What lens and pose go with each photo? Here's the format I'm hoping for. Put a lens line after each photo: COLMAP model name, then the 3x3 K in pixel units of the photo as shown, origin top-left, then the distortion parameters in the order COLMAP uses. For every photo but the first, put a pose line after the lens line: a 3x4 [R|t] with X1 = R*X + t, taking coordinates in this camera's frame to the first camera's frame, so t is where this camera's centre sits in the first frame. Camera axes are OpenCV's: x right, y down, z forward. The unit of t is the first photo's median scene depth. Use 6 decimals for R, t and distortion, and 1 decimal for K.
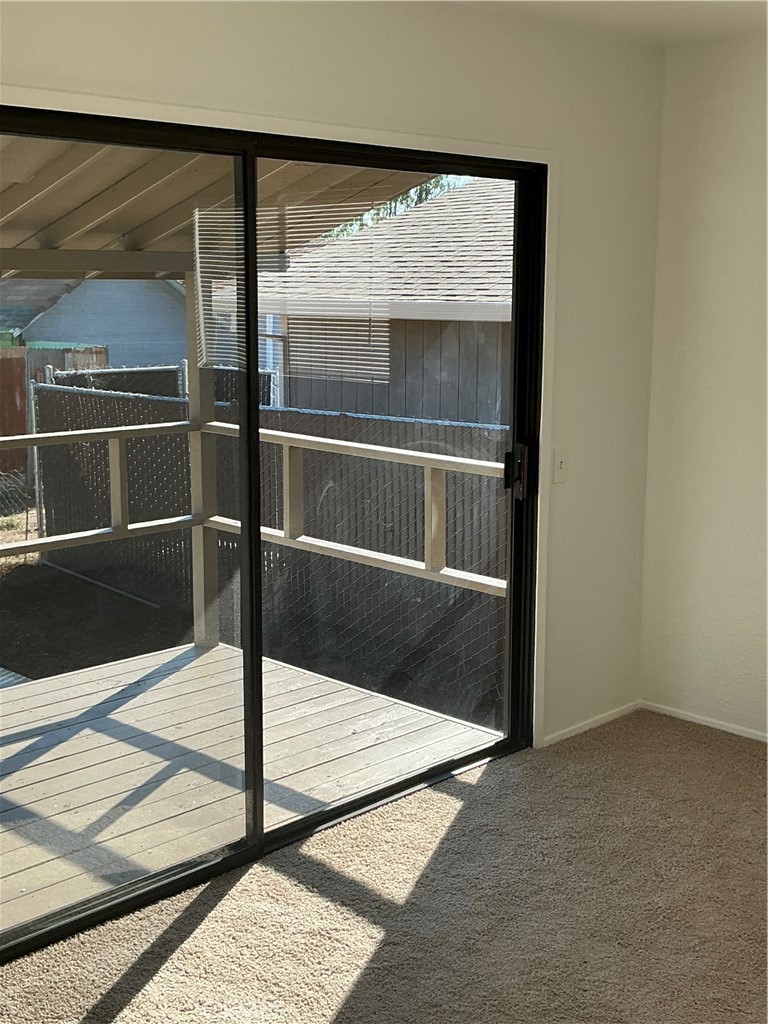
lens RADIAL K [[1265.0, 0, 384.0], [0, 1265.0, 512.0], [0, 0, 1]] dist [0.008807, 0.016253]
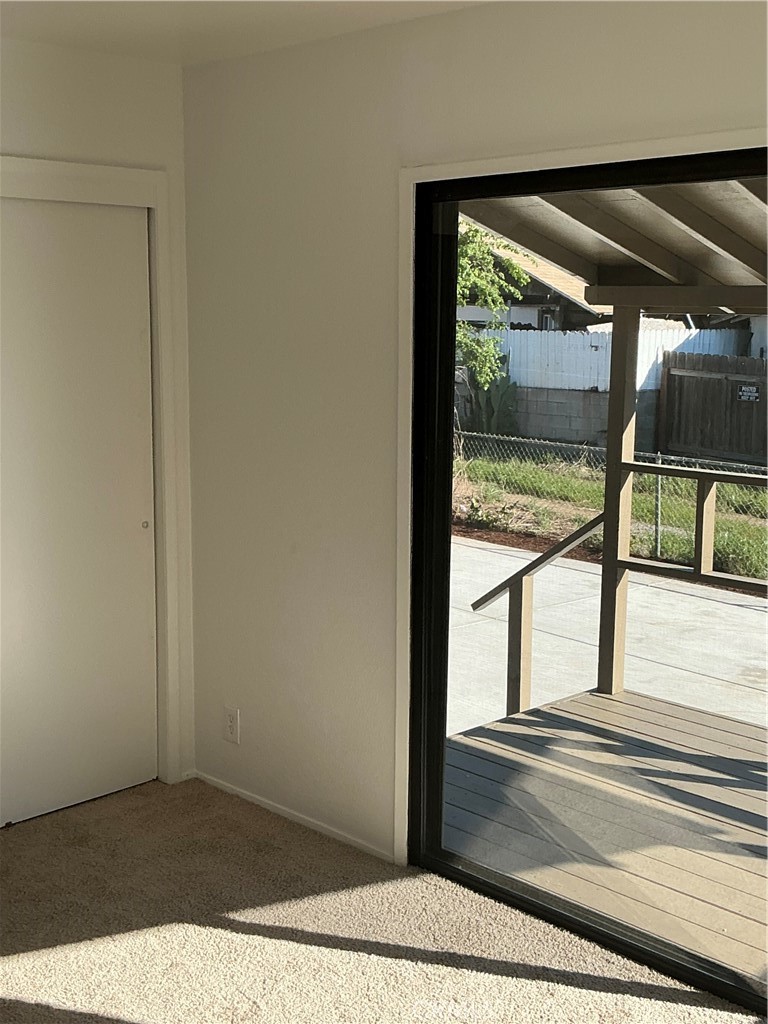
lens RADIAL K [[1265.0, 0, 384.0], [0, 1265.0, 512.0], [0, 0, 1]] dist [0.008807, 0.016253]
pose [[0.007509, 0.154521, -0.987961, 0.690619], [-0.197601, 0.968736, 0.150013, -0.116863], [0.980254, 0.194096, 0.037807, 0.716726]]
